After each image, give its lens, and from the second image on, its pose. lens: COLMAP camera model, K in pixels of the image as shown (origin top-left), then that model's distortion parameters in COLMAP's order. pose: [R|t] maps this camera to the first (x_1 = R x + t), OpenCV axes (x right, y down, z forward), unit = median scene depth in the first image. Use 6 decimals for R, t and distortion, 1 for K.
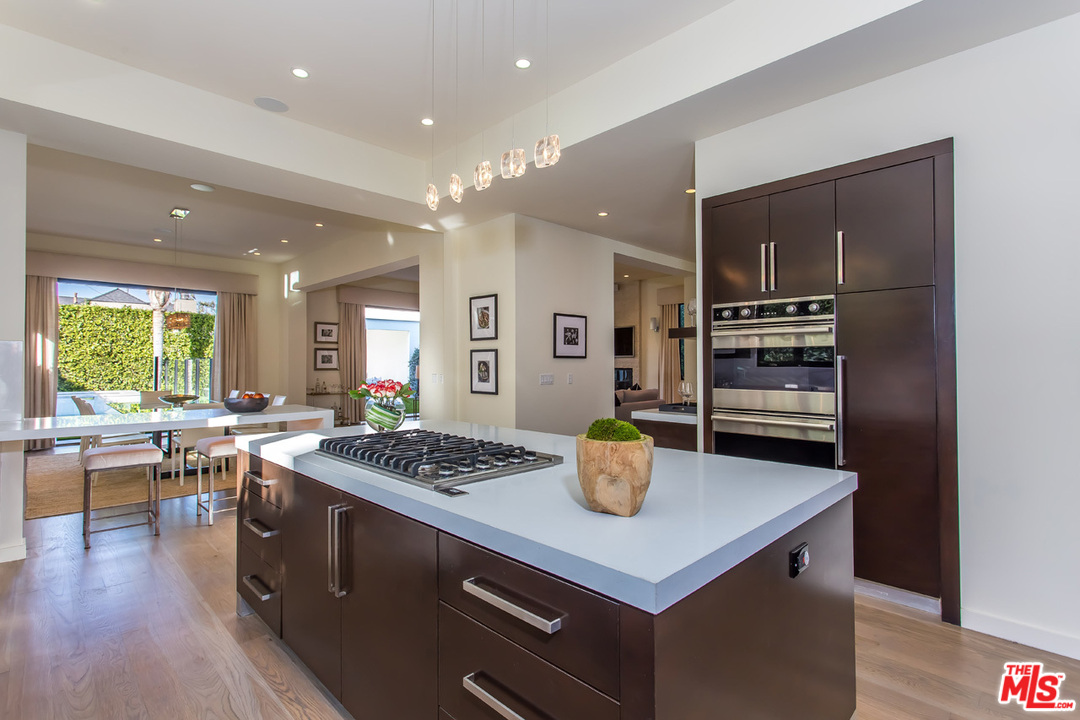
lens RADIAL K [[505.9, 0, 542.0], [0, 505.9, 359.3], [0, 0, 1]] dist [0.000731, 0.000186]
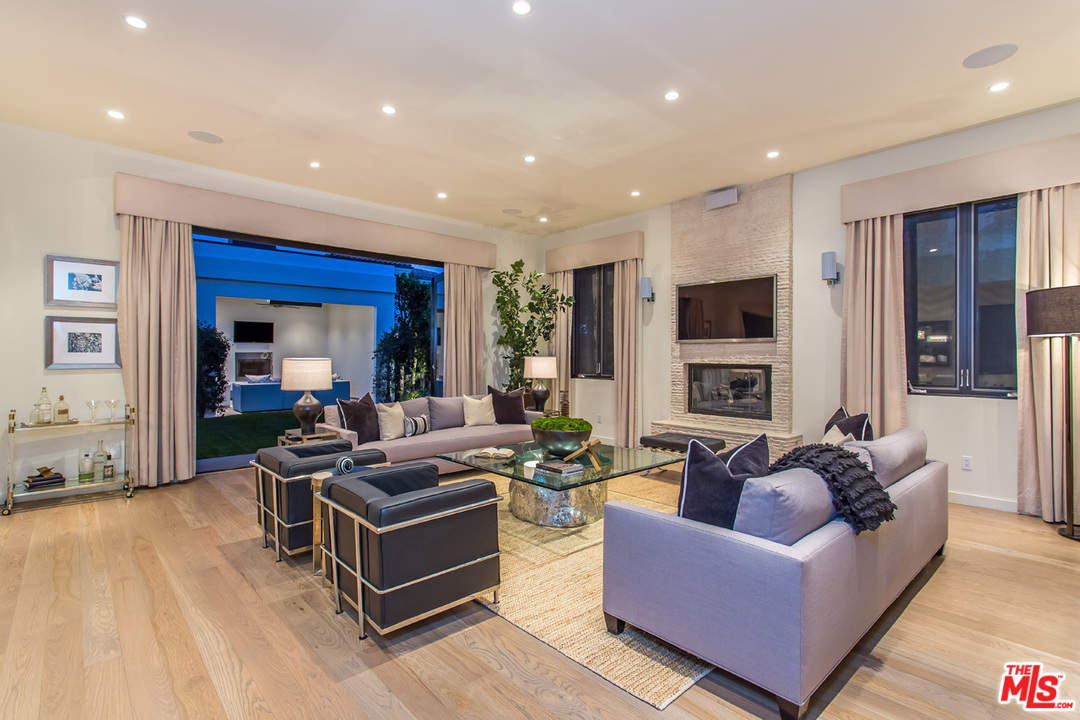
lens RADIAL K [[512.0, 0, 545.9], [0, 512.0, 357.9], [0, 0, 1]] dist [0.000490, 0.000161]
pose [[0.999059, 0.003863, -0.043197, -0.006668], [-0.003303, 0.999910, 0.013041, 0.004765], [0.043243, -0.012886, 0.998981, 0.444928]]
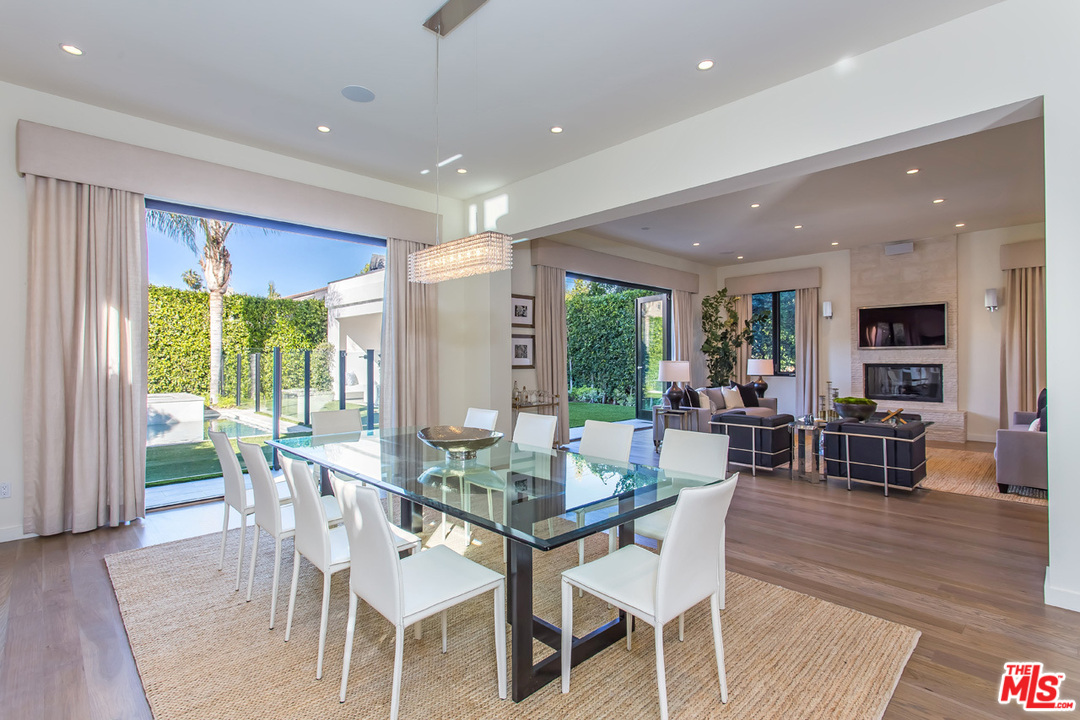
lens RADIAL K [[505.9, 0, 542.0], [0, 505.9, 359.3], [0, 0, 1]] dist [0.000731, 0.000186]
pose [[0.999956, -0.001719, -0.009200, -0.302822], [0.001804, 0.999955, 0.009281, 0.003240], [0.009183, -0.009298, 0.999915, 0.267138]]
